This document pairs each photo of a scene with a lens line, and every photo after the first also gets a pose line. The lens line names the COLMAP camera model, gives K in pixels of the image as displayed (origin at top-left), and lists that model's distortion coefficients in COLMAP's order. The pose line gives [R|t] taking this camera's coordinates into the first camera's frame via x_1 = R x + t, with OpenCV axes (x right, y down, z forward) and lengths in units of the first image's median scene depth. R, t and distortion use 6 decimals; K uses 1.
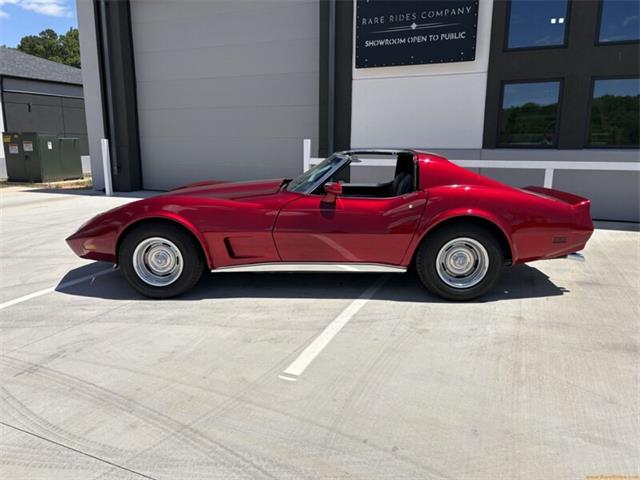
lens RADIAL K [[488.0, 0, 320.0], [0, 488.0, 240.0], [0, 0, 1]] dist [0.000932, -0.001822]
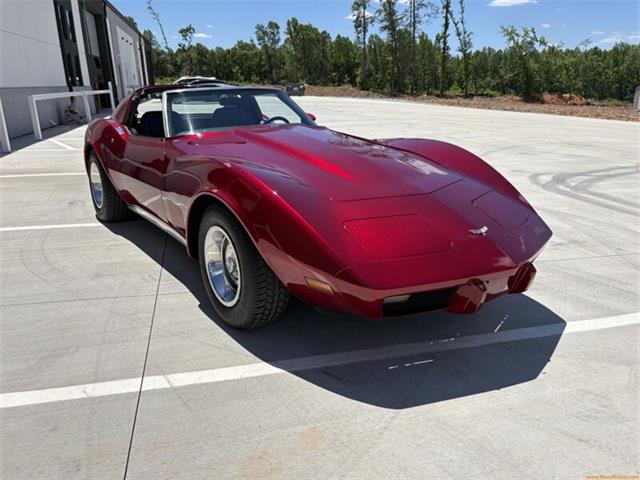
lens RADIAL K [[494.4, 0, 321.4], [0, 494.4, 240.6], [0, 0, 1]] dist [0.009979, 0.000271]
pose [[-0.623645, -0.232890, 0.746210, -0.851999], [0.159534, 0.896580, 0.413151, -0.311282], [-0.765256, 0.376705, -0.521993, 1.635663]]
